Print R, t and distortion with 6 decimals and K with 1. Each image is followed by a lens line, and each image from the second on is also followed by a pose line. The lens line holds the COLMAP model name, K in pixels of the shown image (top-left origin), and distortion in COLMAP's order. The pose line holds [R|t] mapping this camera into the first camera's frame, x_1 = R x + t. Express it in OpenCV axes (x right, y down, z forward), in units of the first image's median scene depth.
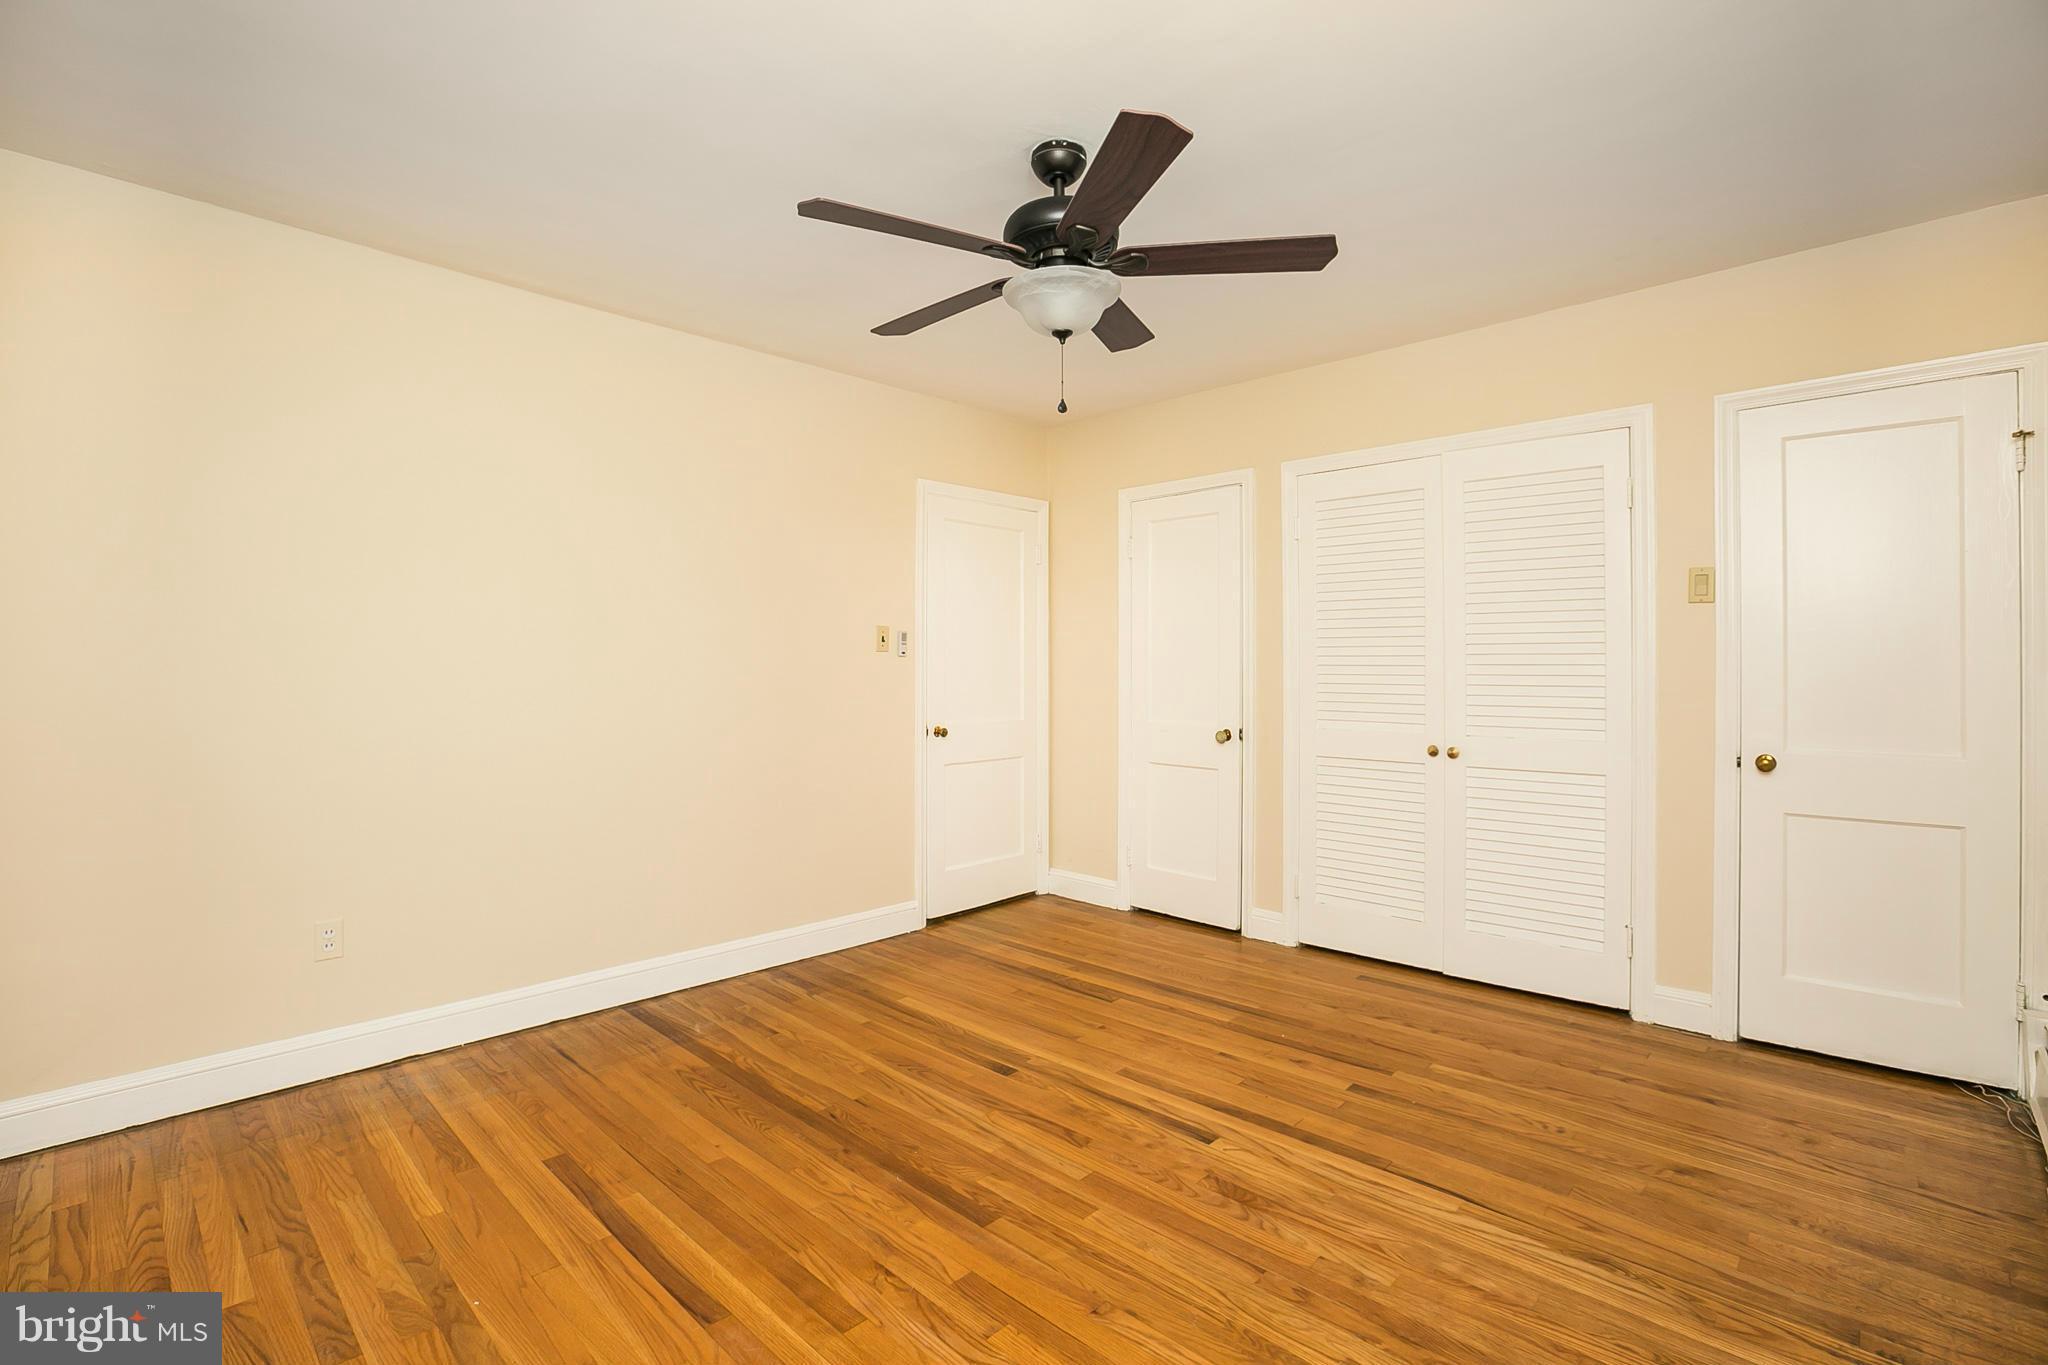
lens RADIAL K [[946.6, 0, 1024.1], [0, 946.6, 671.6], [0, 0, 1]] dist [-0.033289, 0.002298]
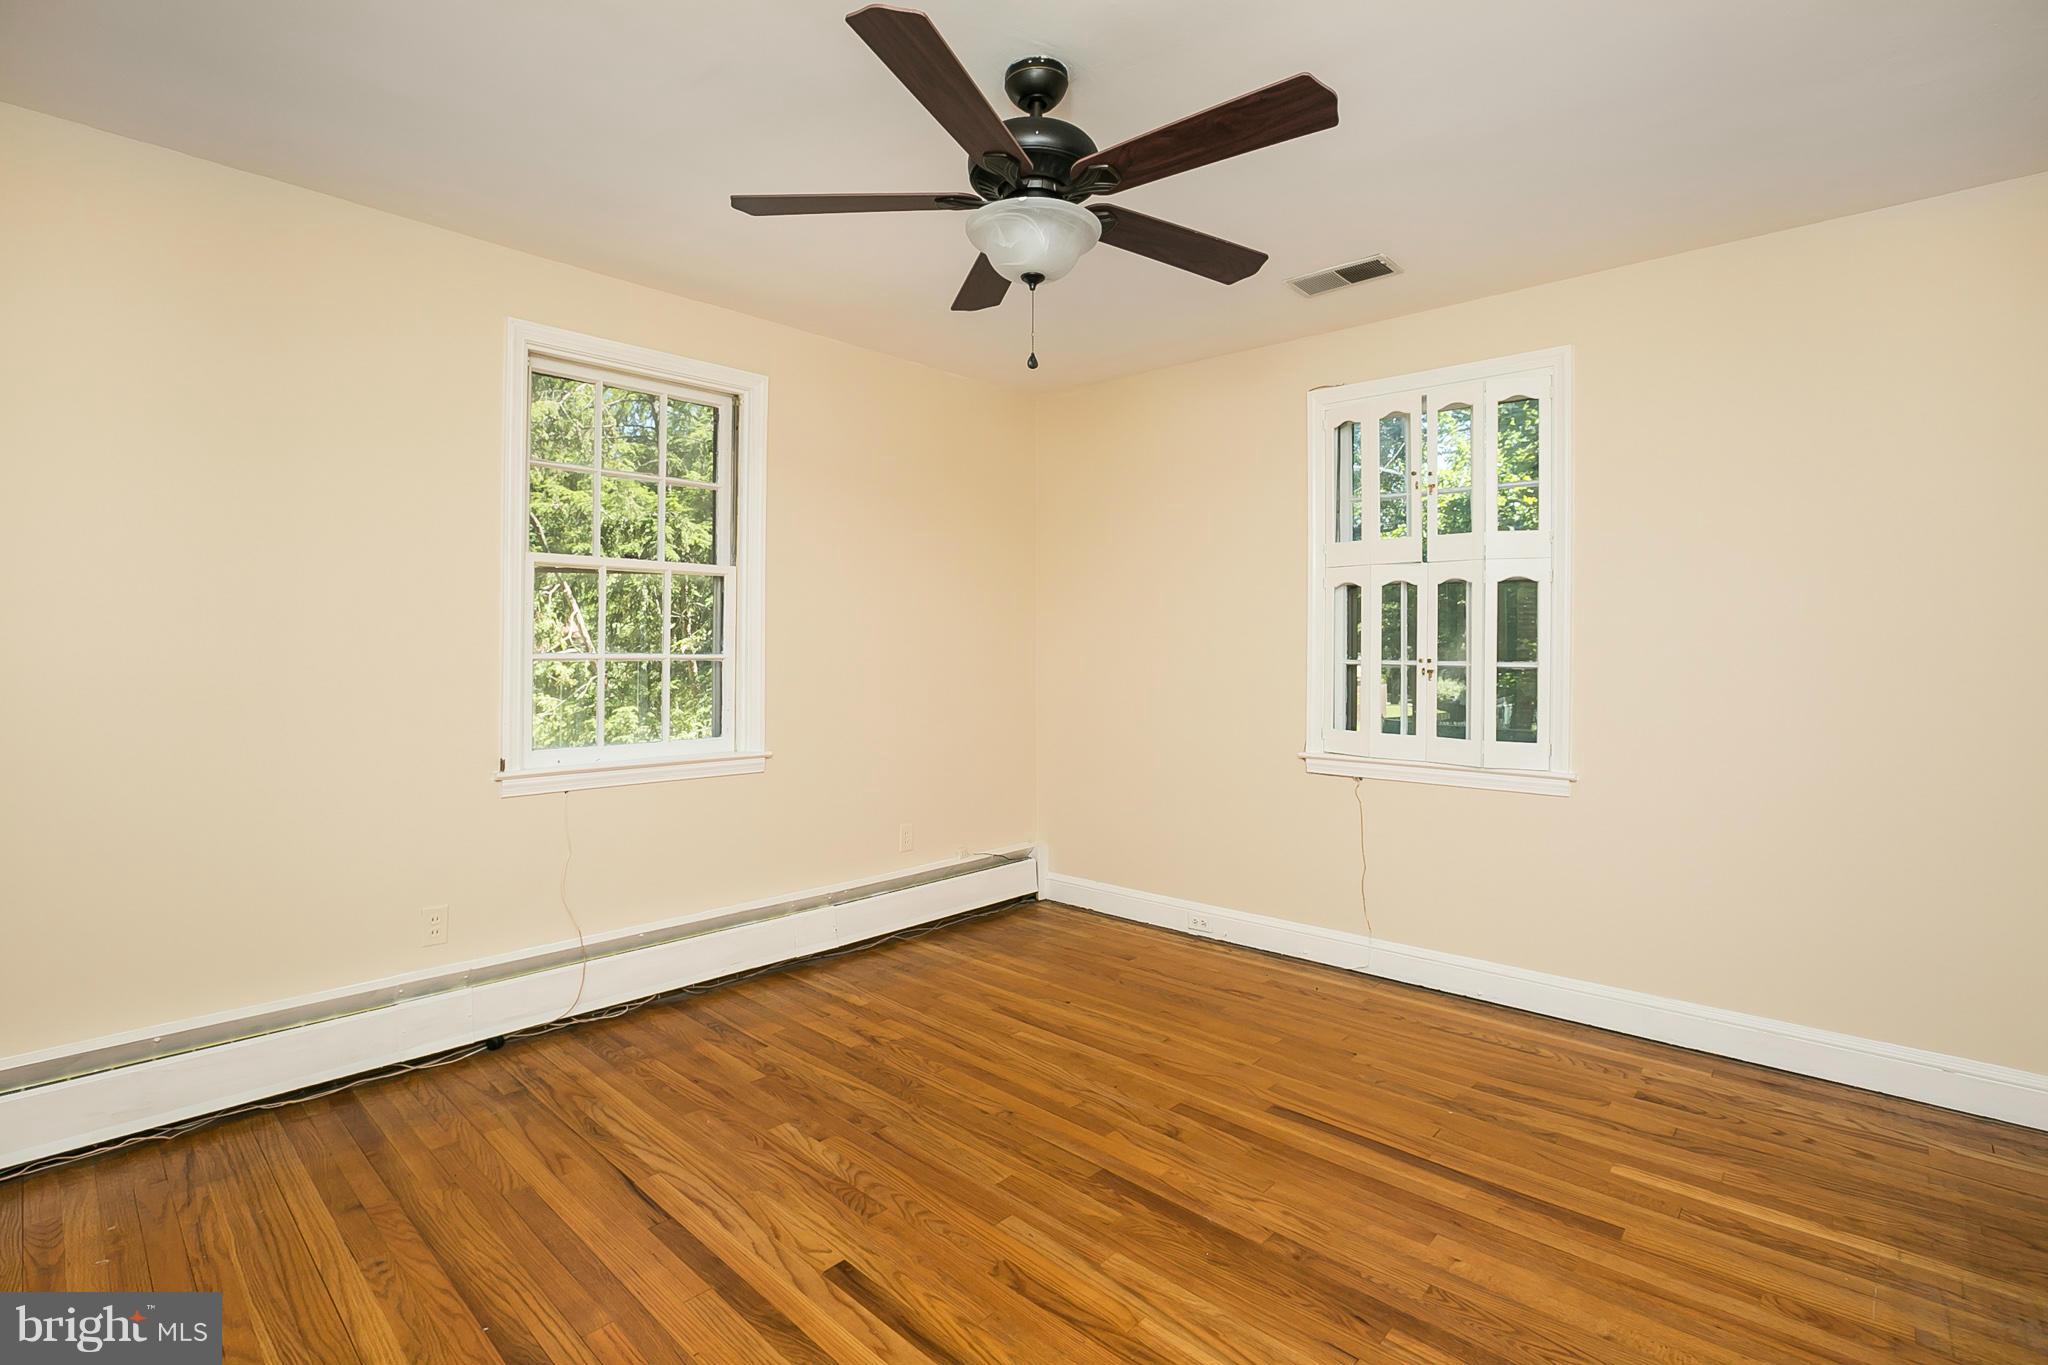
lens RADIAL K [[946.6, 0, 1021.0], [0, 946.6, 677.7], [0, 0, 1]] dist [-0.033289, 0.002298]
pose [[-0.999884, -0.002278, -0.015058, 0.066471], [-0.002726, 0.999553, 0.029773, -0.014457], [0.014984, 0.029811, -0.999443, 1.956847]]
